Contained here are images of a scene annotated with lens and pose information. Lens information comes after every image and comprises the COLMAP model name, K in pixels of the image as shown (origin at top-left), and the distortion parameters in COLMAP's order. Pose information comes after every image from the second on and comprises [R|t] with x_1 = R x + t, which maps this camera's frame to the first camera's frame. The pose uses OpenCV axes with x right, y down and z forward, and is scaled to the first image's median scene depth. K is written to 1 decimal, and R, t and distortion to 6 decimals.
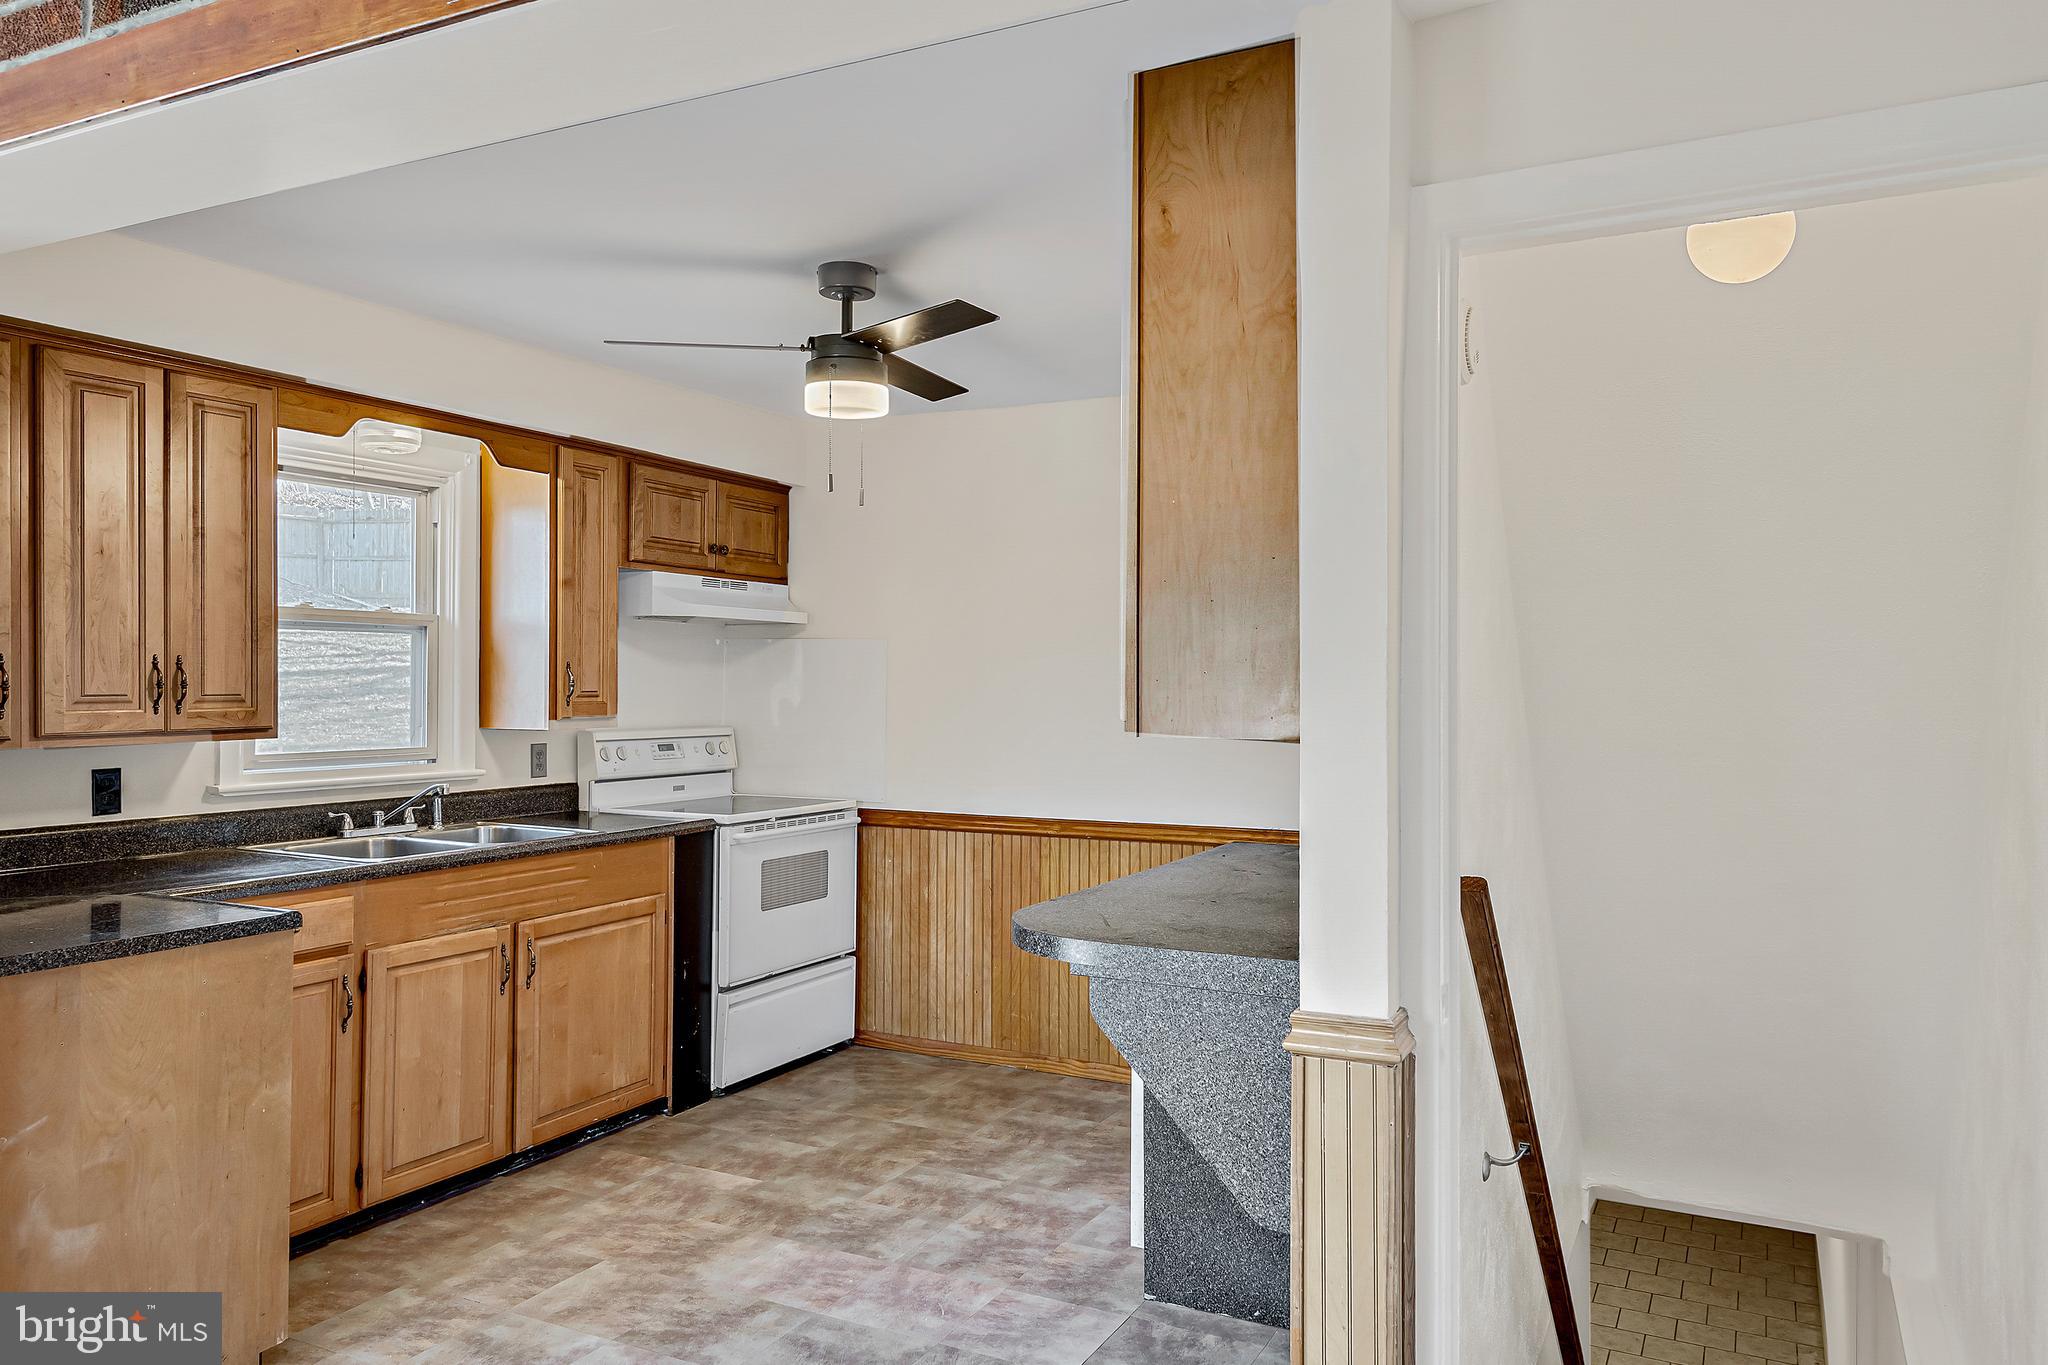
lens RADIAL K [[1421.4, 0, 1019.9], [0, 1421.4, 673.9], [0, 0, 1]] dist [0.014118, -0.010623]
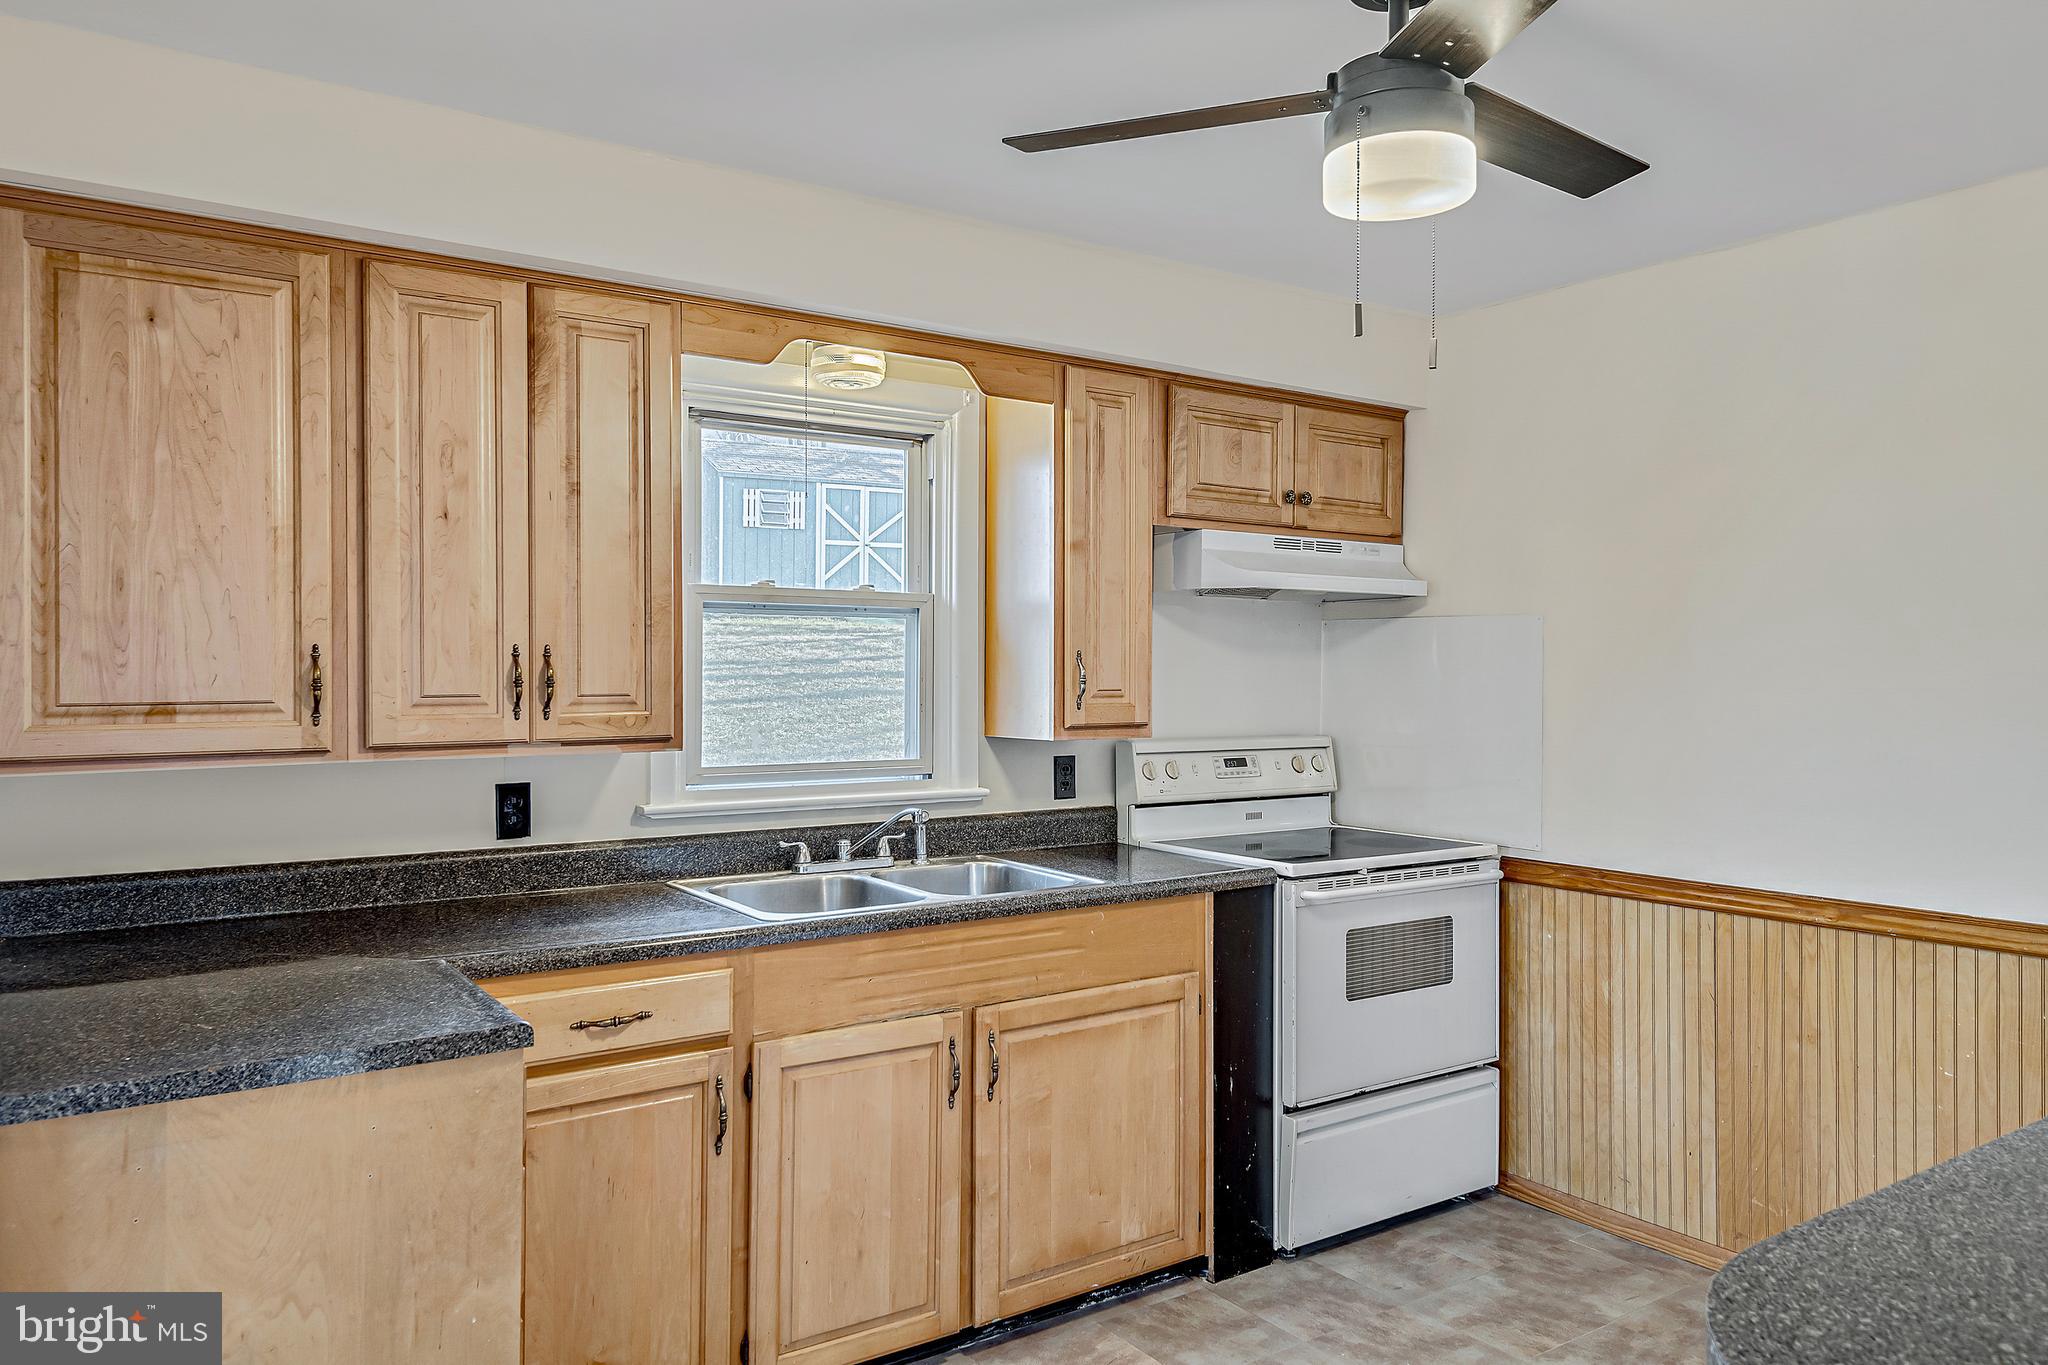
lens RADIAL K [[1397.8, 0, 1022.8], [0, 1397.8, 662.7], [0, 0, 1]] dist [0.025654, -0.018484]
pose [[0.881648, -0.006452, -0.471864, 0.007056], [0.004829, 0.999978, -0.004649, 0.001330], [0.471884, 0.001820, 0.881659, 0.374239]]
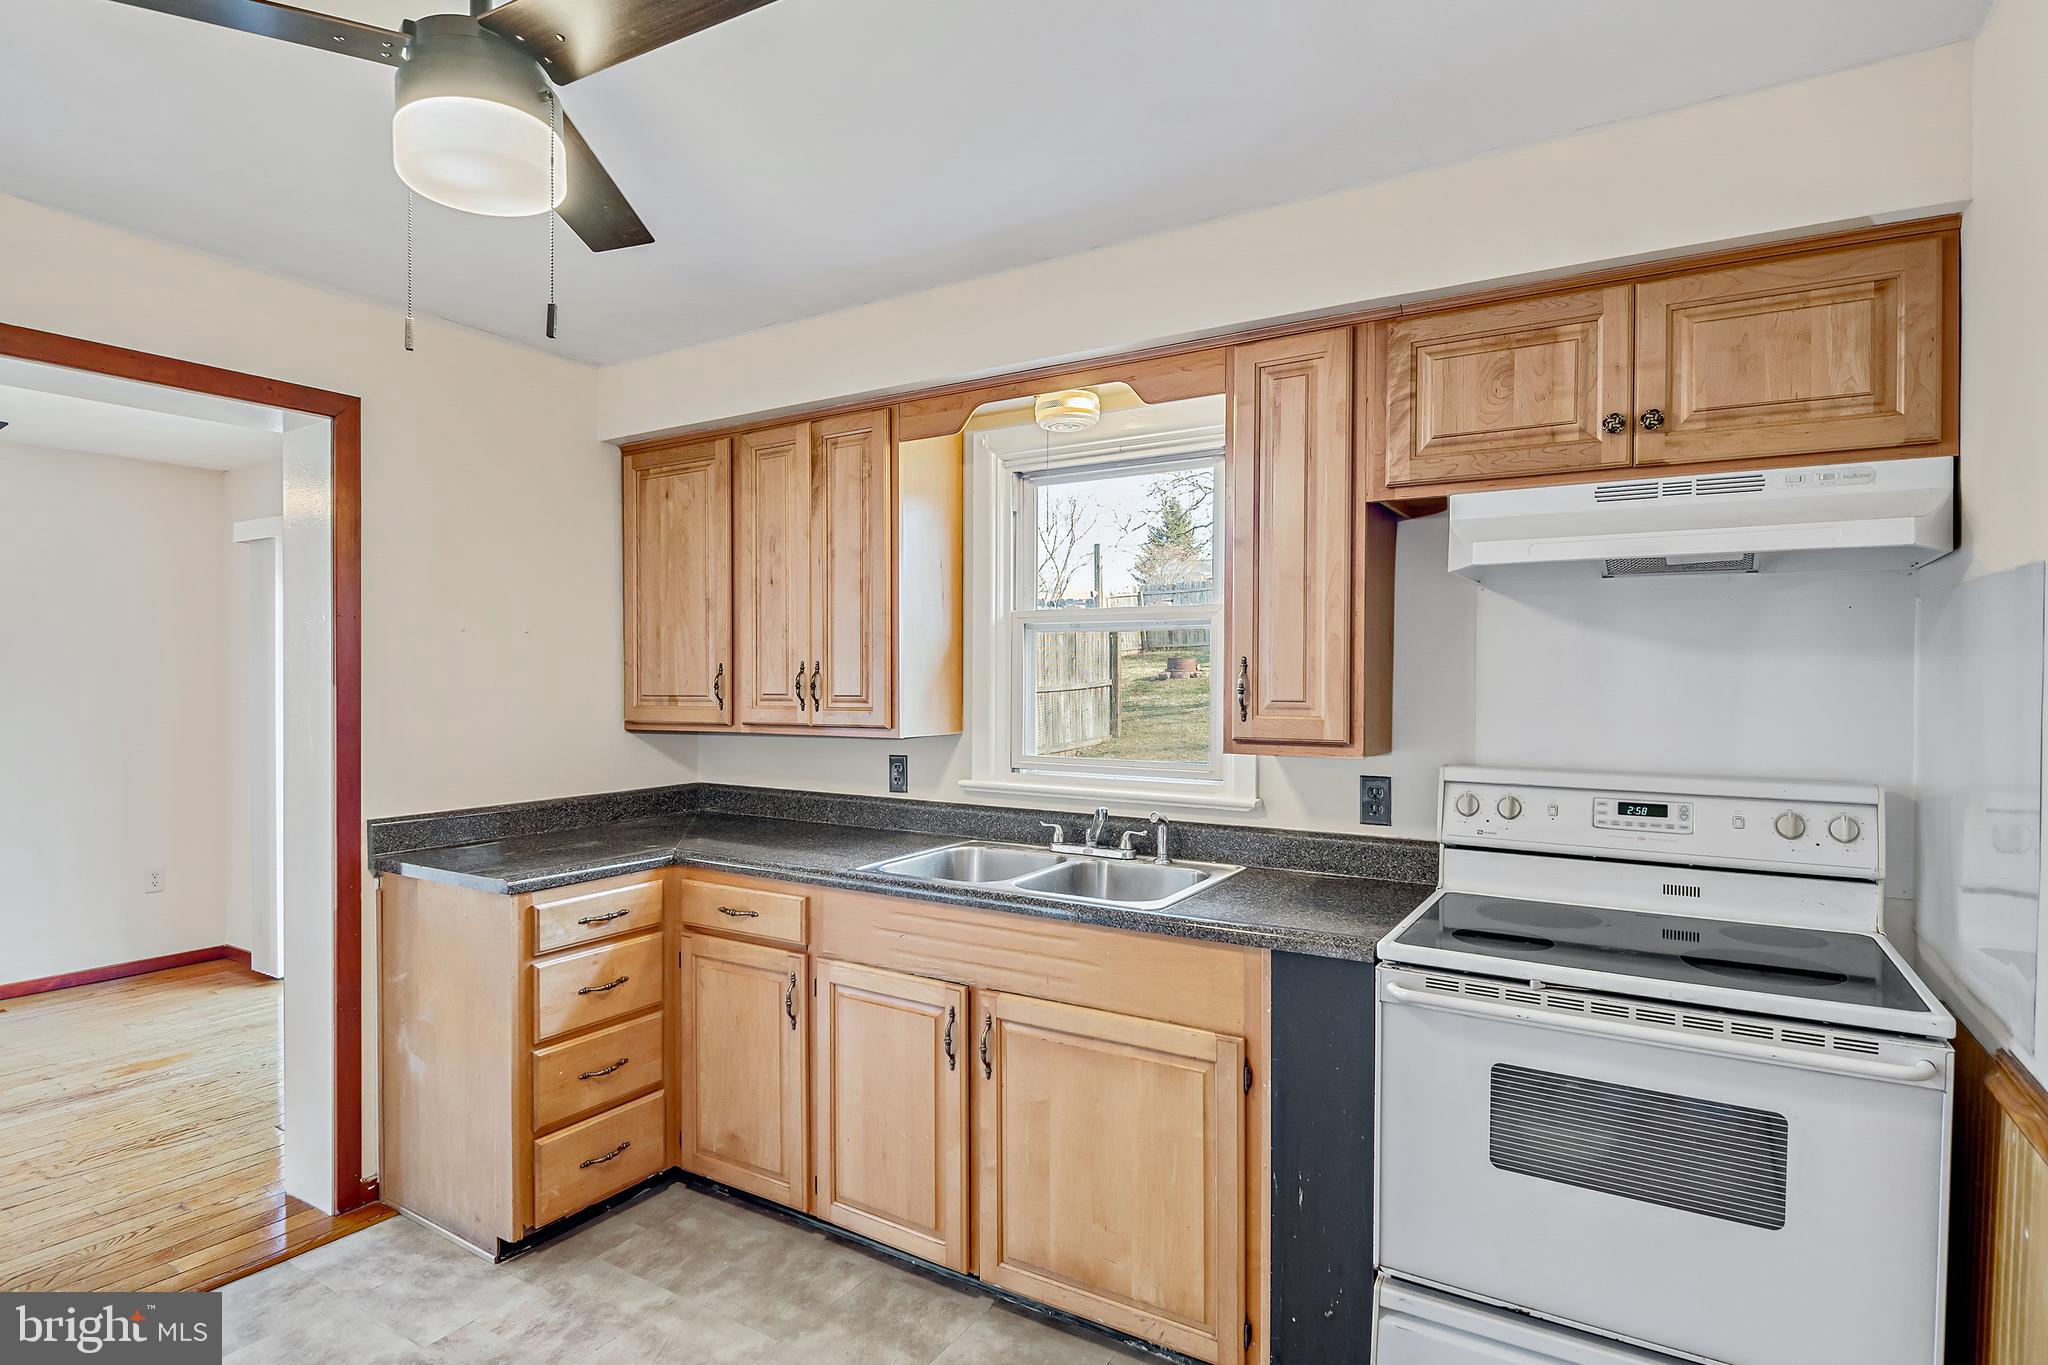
lens RADIAL K [[1048.4, 0, 1022.3], [0, 1048.4, 682.7], [0, 0, 1]] dist [0.002253, -0.011785]
pose [[-0.080832, -0.000217, -0.996728, 0.220361], [0.001761, 0.999998, -0.000360, 0.004576], [0.996726, -0.001784, -0.080831, 1.052299]]
